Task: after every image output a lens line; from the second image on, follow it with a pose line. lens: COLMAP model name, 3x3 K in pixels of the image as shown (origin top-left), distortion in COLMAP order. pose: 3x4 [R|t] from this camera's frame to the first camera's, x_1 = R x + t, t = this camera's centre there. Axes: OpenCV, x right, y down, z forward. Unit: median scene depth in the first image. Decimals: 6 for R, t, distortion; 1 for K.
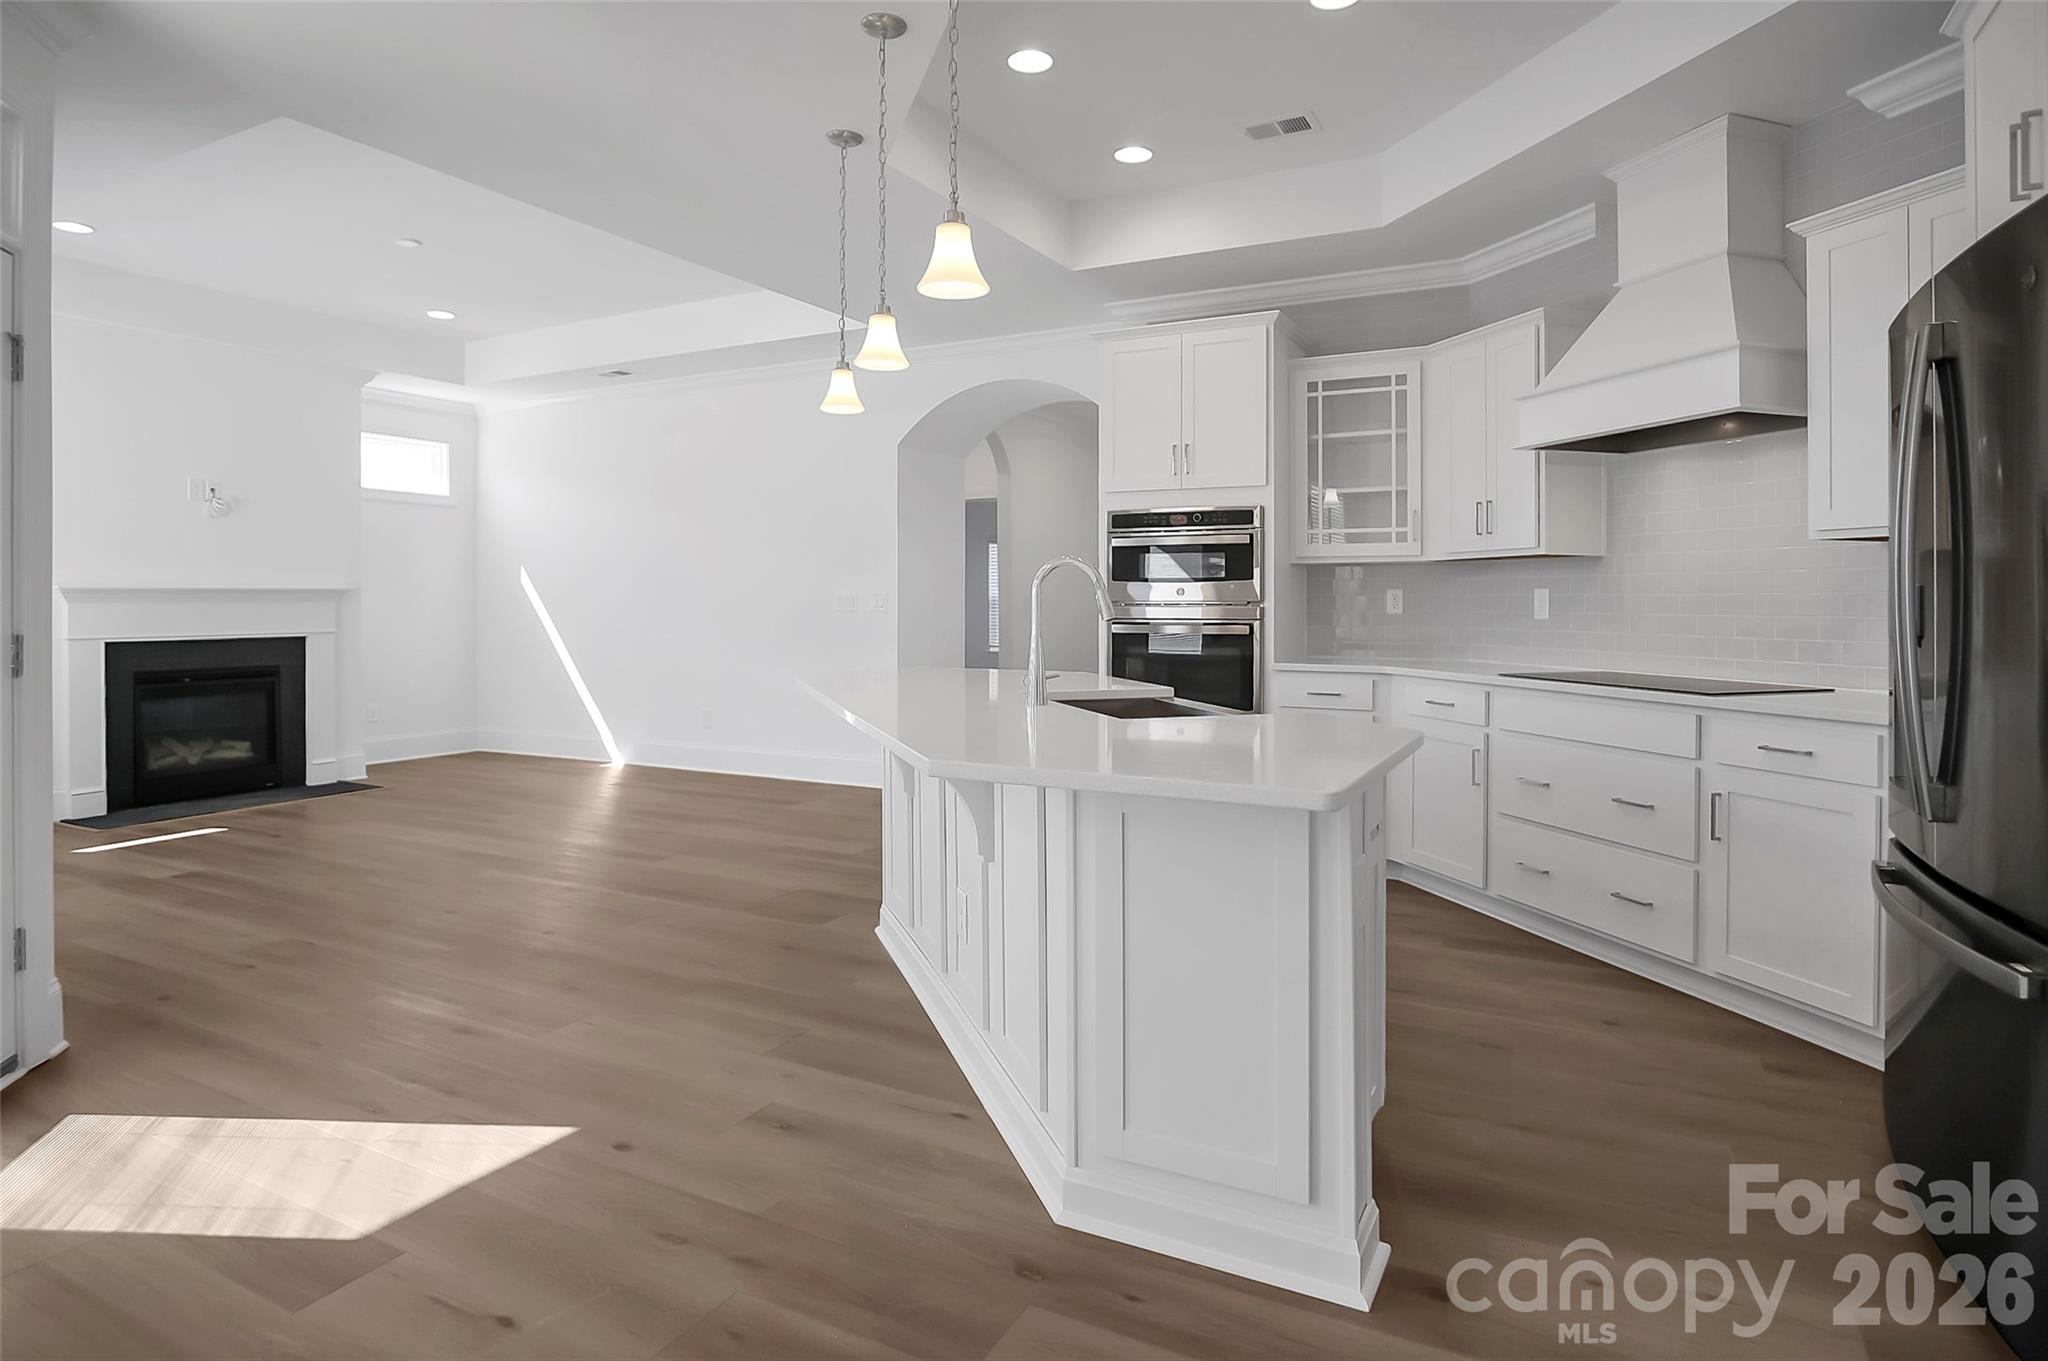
lens RADIAL K [[1144.9, 0, 1035.8], [0, 1144.9, 612.9], [0, 0, 1]] dist [-0.006238, -0.000400]
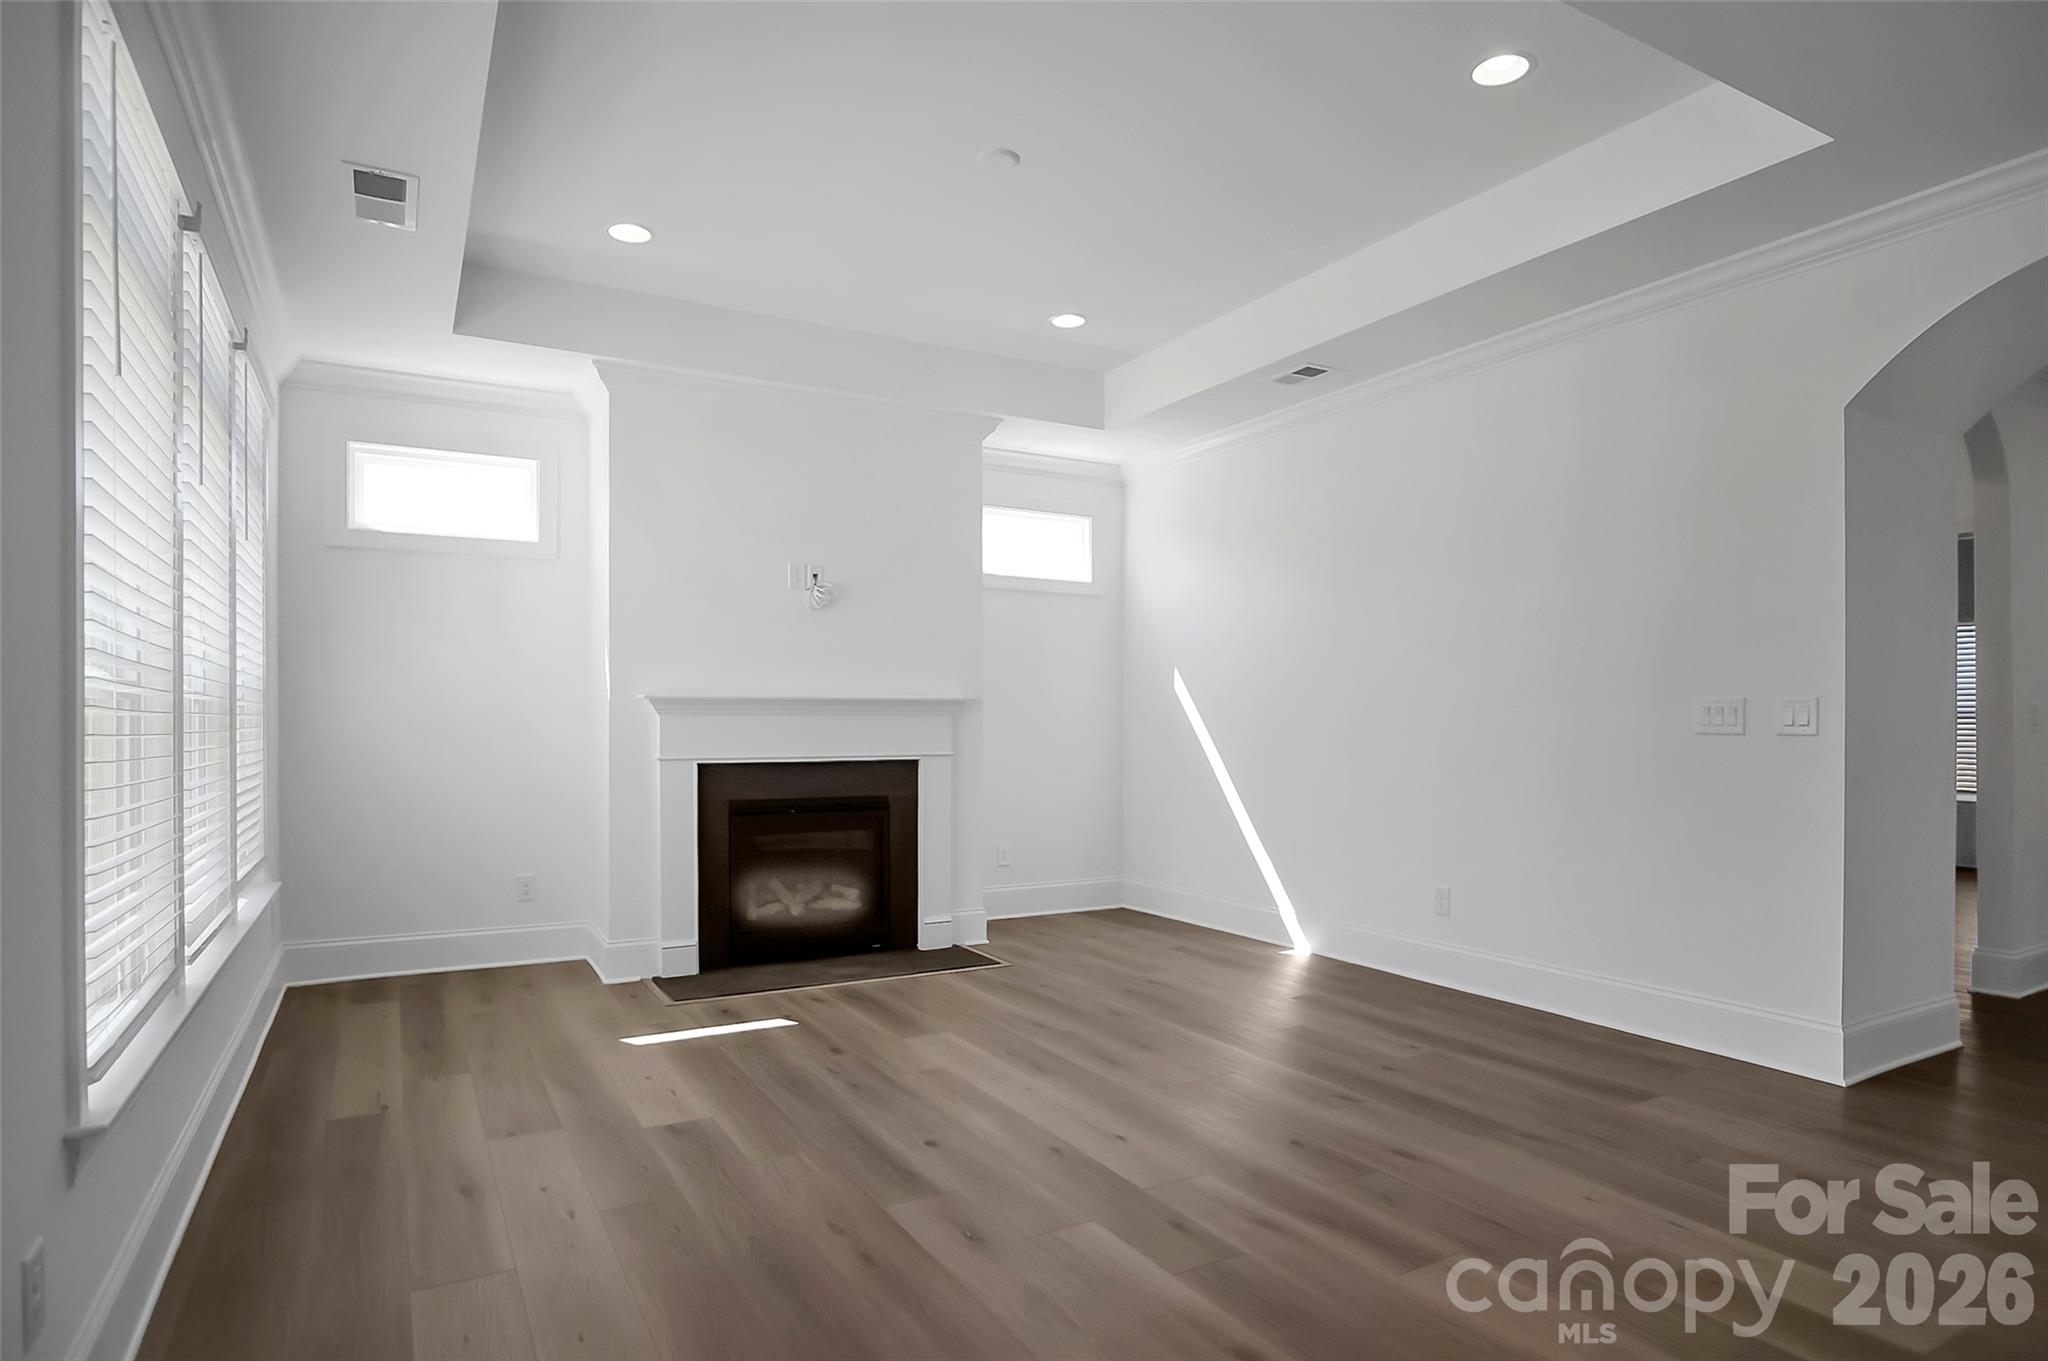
lens RADIAL K [[1114.7, 0, 1024.0], [0, 1114.7, 680.5], [0, 0, 1]] dist [-0.036772, -0.000185]
pose [[0.833987, -0.023733, -0.551273, -0.151612], [-0.003557, 0.998823, -0.048381, 0.003371], [0.551772, 0.042310, 0.832921, 0.393374]]
